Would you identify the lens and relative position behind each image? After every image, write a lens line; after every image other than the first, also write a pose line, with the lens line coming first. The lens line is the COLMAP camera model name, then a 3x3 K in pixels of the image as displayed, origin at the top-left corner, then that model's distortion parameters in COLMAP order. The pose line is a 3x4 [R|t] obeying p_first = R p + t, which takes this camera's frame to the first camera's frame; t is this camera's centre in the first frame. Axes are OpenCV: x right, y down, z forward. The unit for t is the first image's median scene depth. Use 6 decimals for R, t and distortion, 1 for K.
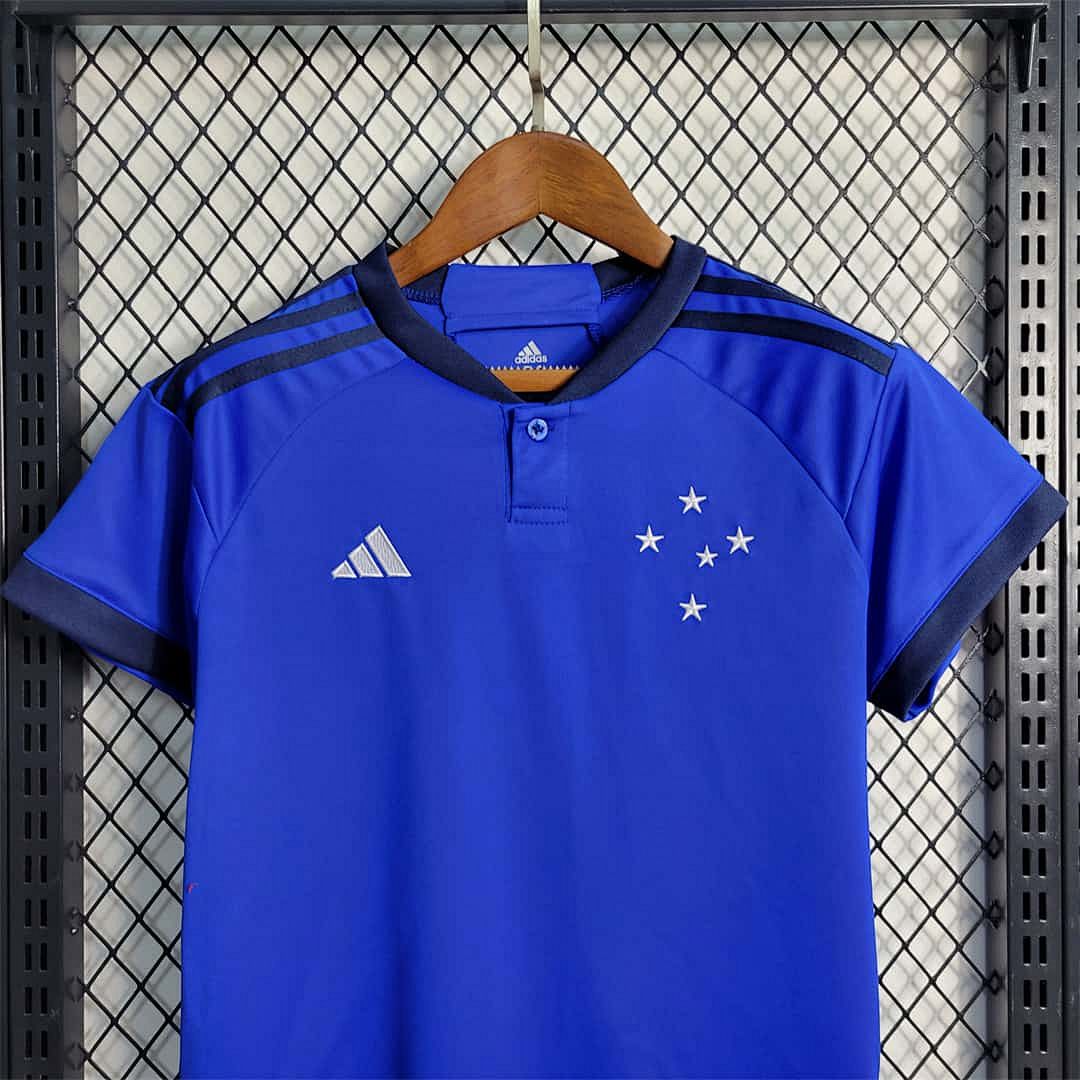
lens RADIAL K [[1152.9, 0, 540.0], [0, 1152.9, 540.0], [0, 0, 1]] dist [-0.001715, 0.012223]
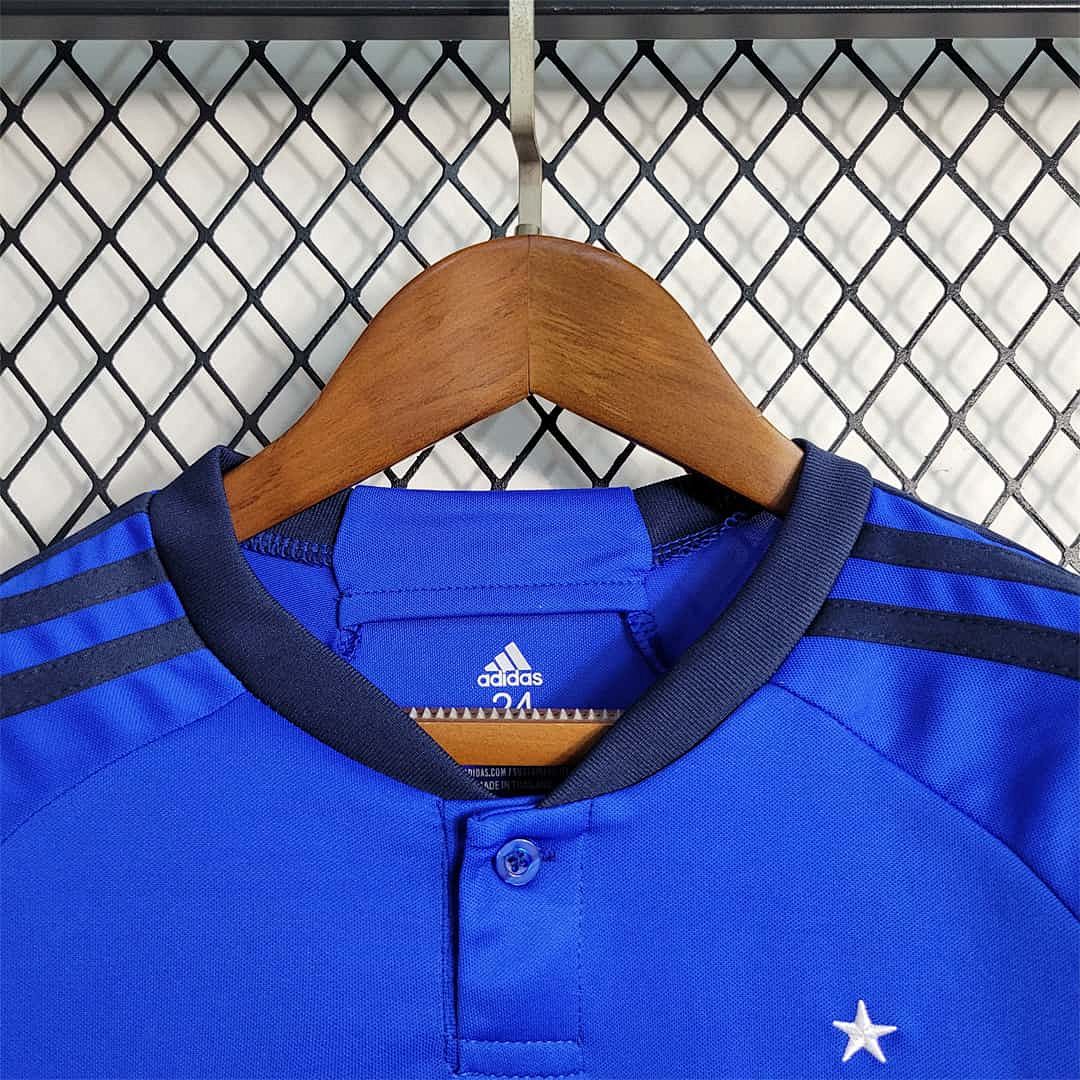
lens RADIAL K [[1271.0, 0, 540.0], [0, 1271.0, 540.0], [0, 0, 1]] dist [-0.043908, 0.048410]
pose [[0.999948, 0.008672, -0.005426, 0.007401], [-0.009297, 0.991689, -0.128325, -0.146450], [0.004268, 0.128369, 0.991717, 0.452478]]
